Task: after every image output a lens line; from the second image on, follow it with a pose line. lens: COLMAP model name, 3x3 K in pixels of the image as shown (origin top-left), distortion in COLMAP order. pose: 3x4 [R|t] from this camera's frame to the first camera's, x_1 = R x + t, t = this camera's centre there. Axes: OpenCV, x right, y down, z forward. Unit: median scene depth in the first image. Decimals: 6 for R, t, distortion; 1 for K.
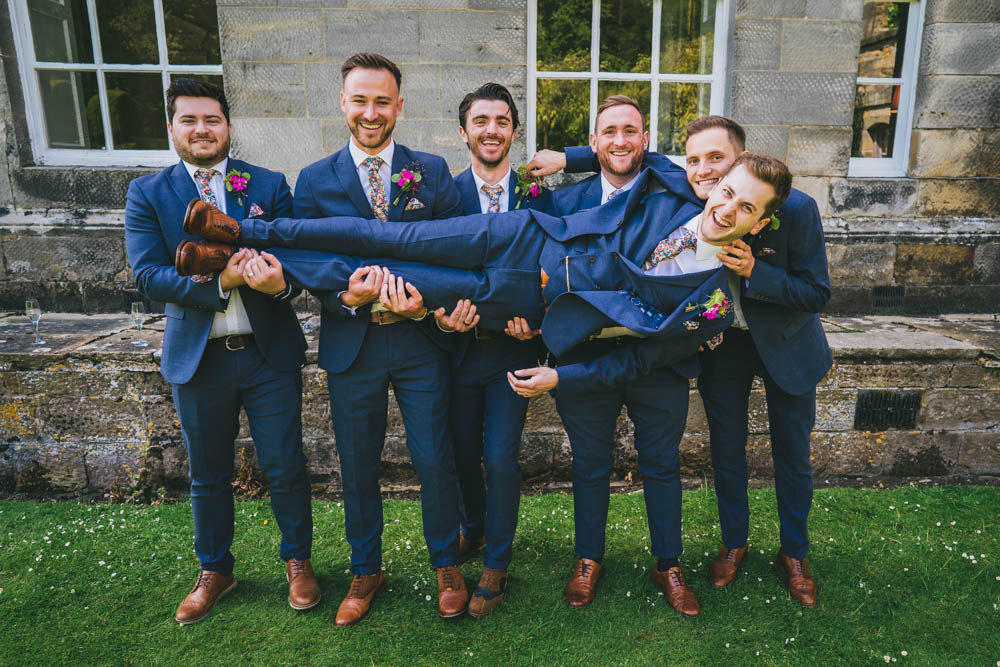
lens RADIAL K [[778.8, 0, 537.7], [0, 778.8, 358.0], [0, 0, 1]] dist [-0.044203, 0.063565]
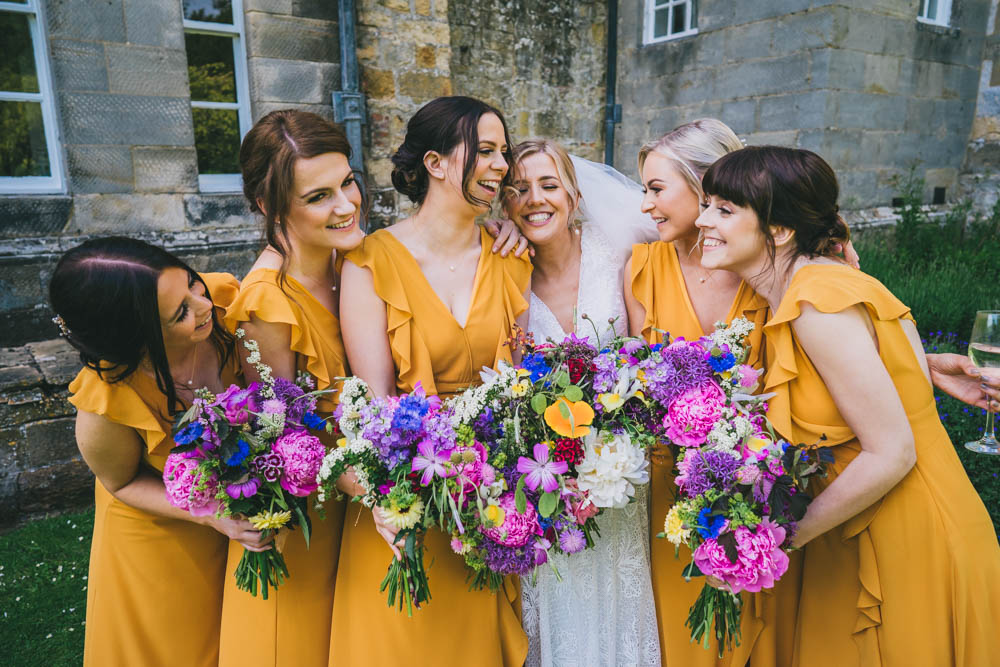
lens RADIAL K [[716.8, 0, 470.5], [0, 716.8, 333.2], [0, 0, 1]] dist [-0.035679, 0.050387]
pose [[0.832032, -0.137812, 0.537337, 0.156524], [0.151689, 0.988254, 0.018578, -0.001353], [-0.533585, 0.066051, 0.843163, -0.029874]]
